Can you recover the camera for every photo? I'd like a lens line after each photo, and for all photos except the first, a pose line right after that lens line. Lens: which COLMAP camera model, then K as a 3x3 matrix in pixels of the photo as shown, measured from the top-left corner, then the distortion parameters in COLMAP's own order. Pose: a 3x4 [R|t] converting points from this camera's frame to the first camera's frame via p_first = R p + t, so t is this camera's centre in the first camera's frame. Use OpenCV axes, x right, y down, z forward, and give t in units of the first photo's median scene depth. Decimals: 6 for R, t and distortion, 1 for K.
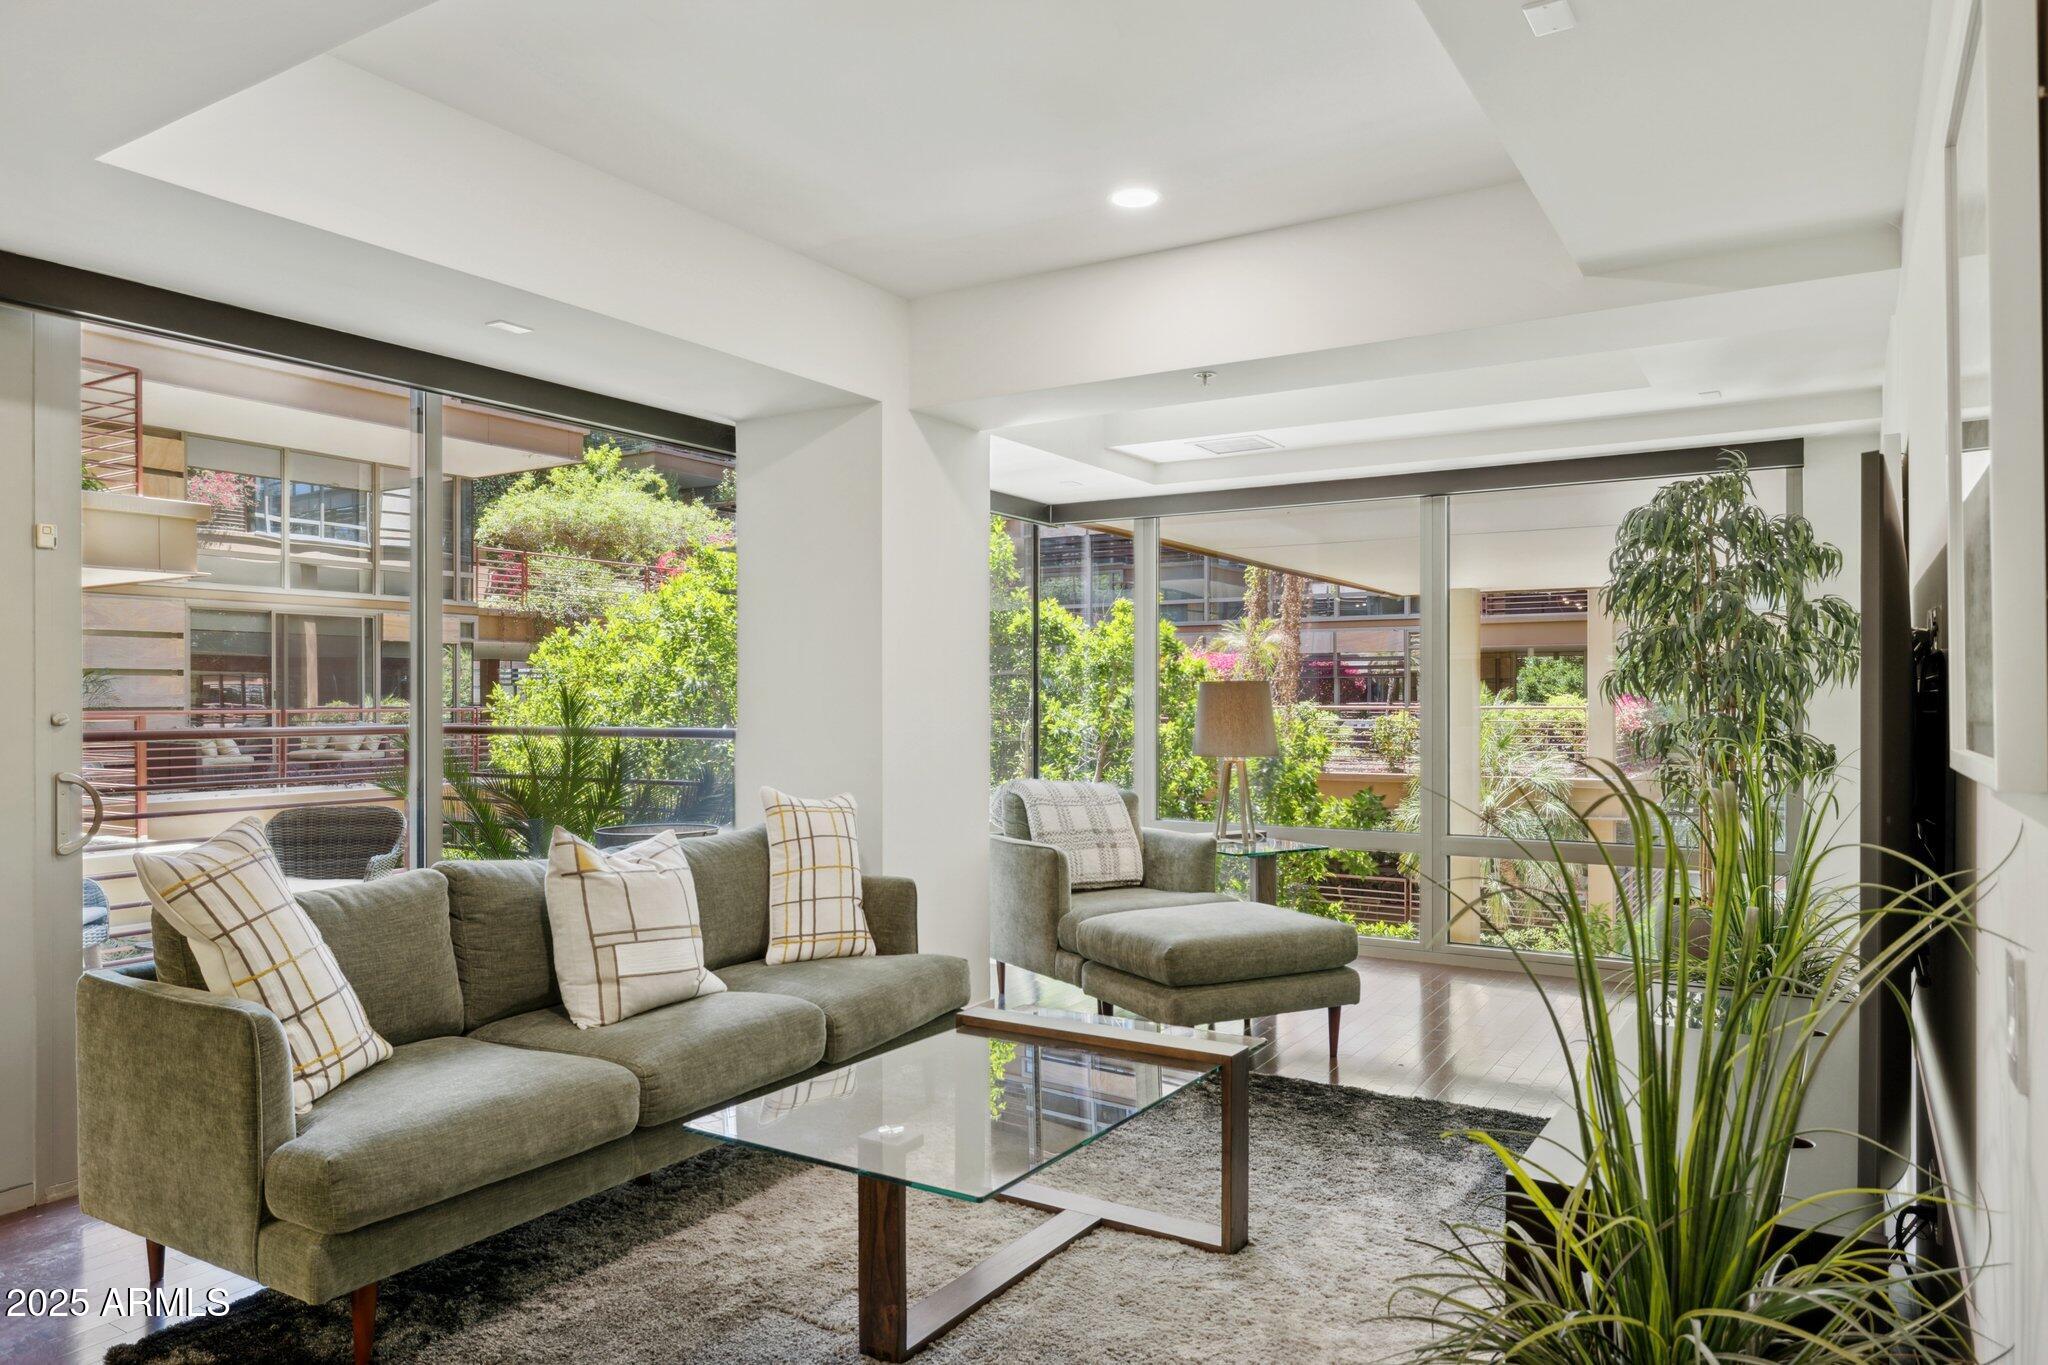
lens RADIAL K [[1308.4, 0, 1025.9], [0, 1308.4, 694.1], [0, 0, 1]] dist [-0.001417, 0.000175]
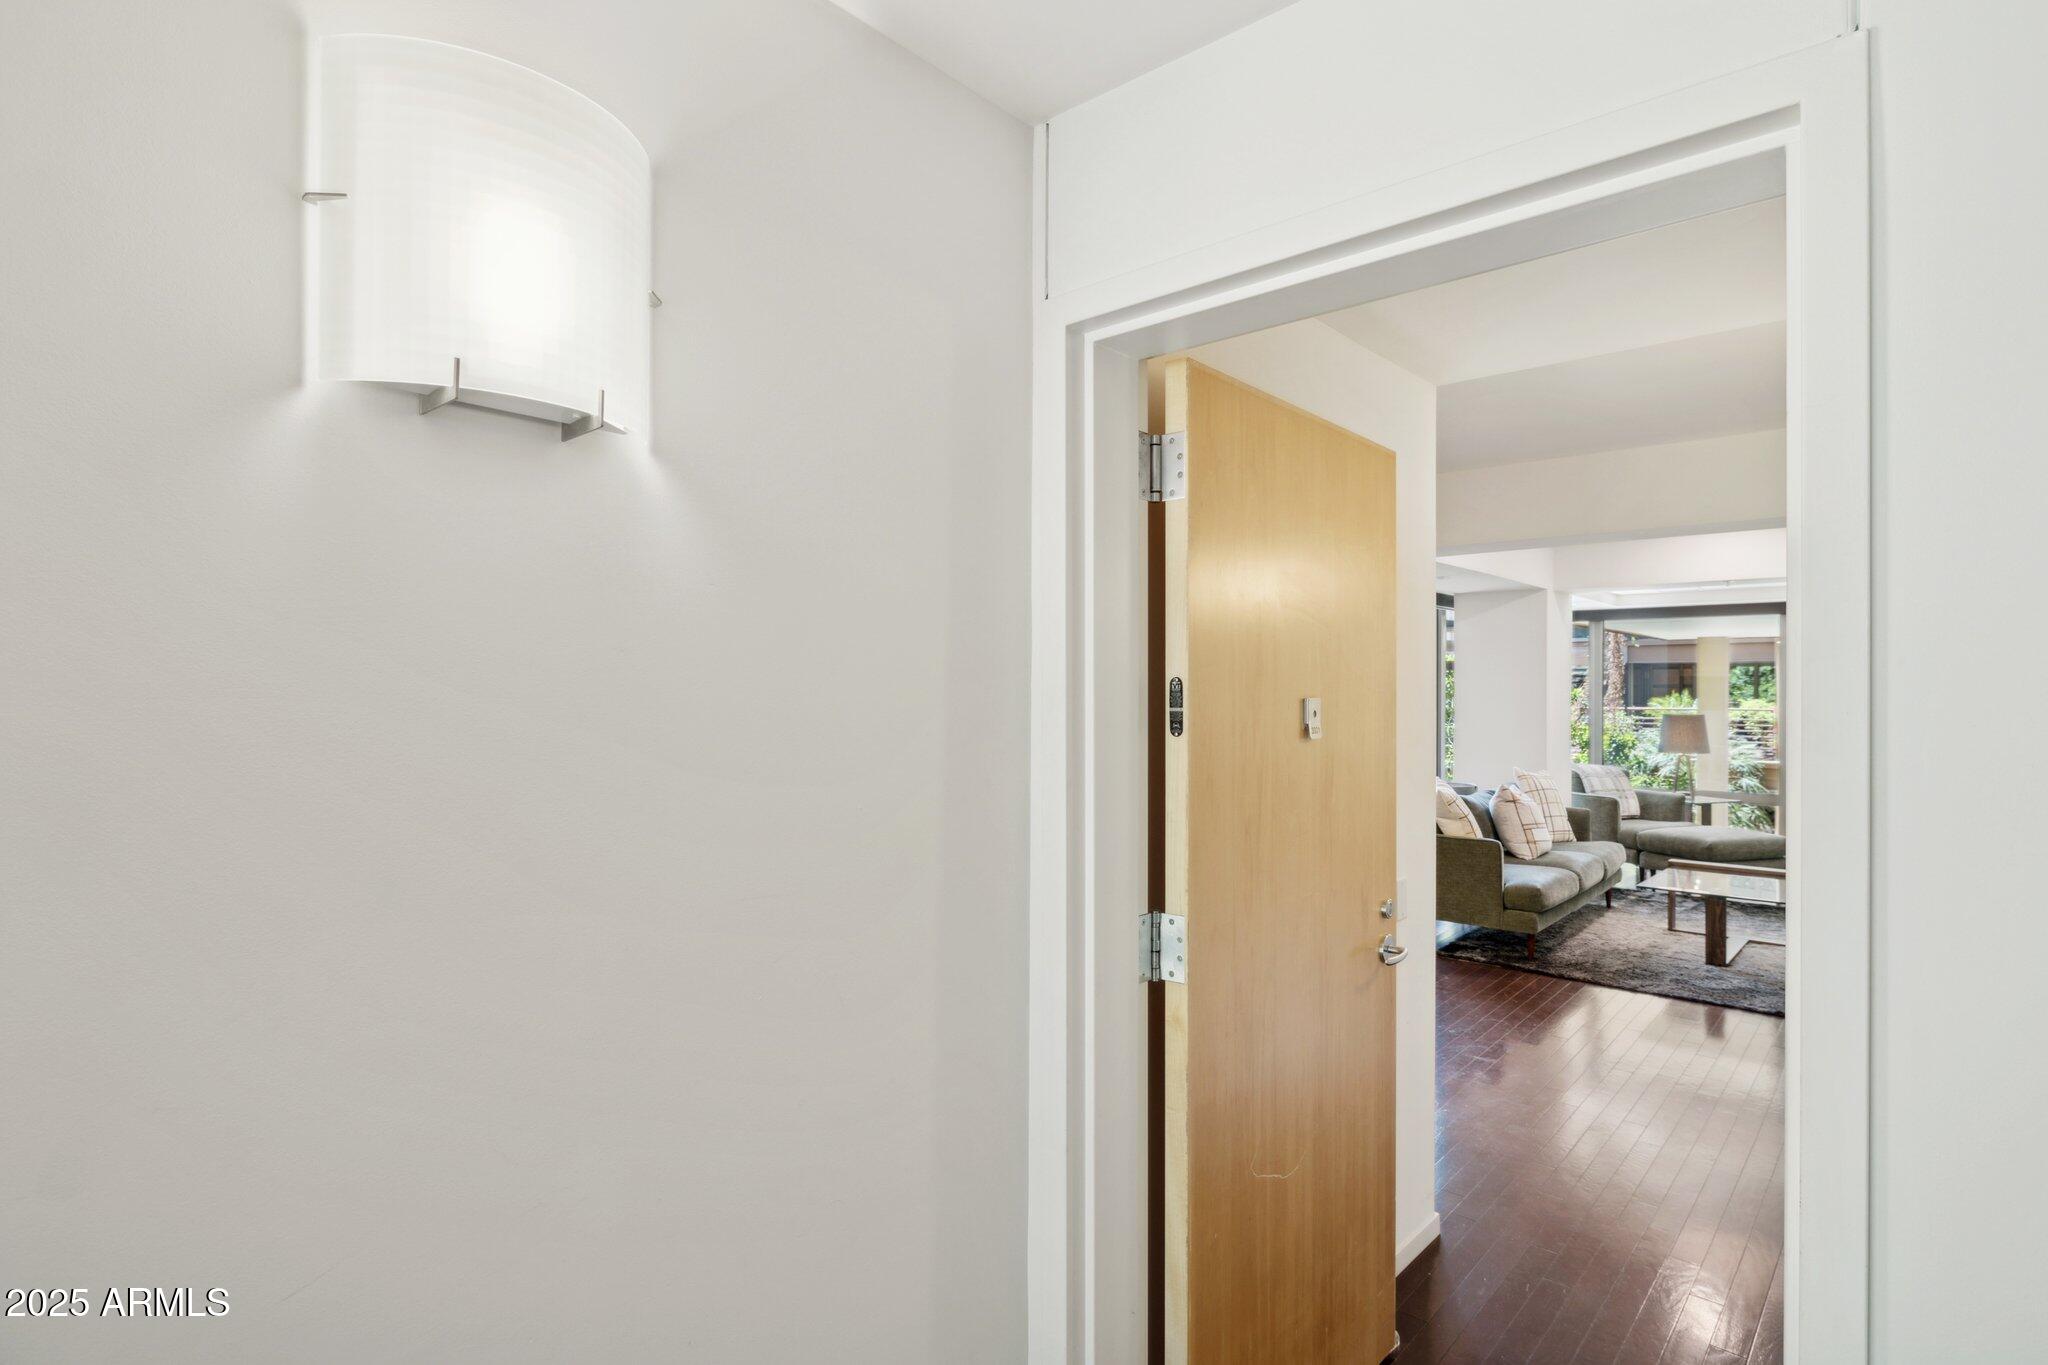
lens RADIAL K [[1036.9, 0, 1022.4], [0, 1036.9, 681.2], [0, 0, 1]] dist [0.001976, 0.000144]
pose [[0.985569, 0.007083, -0.169126, -0.575522], [-0.006789, 0.999974, 0.002320, -0.059678], [0.169138, -0.001138, 0.985592, -0.718223]]
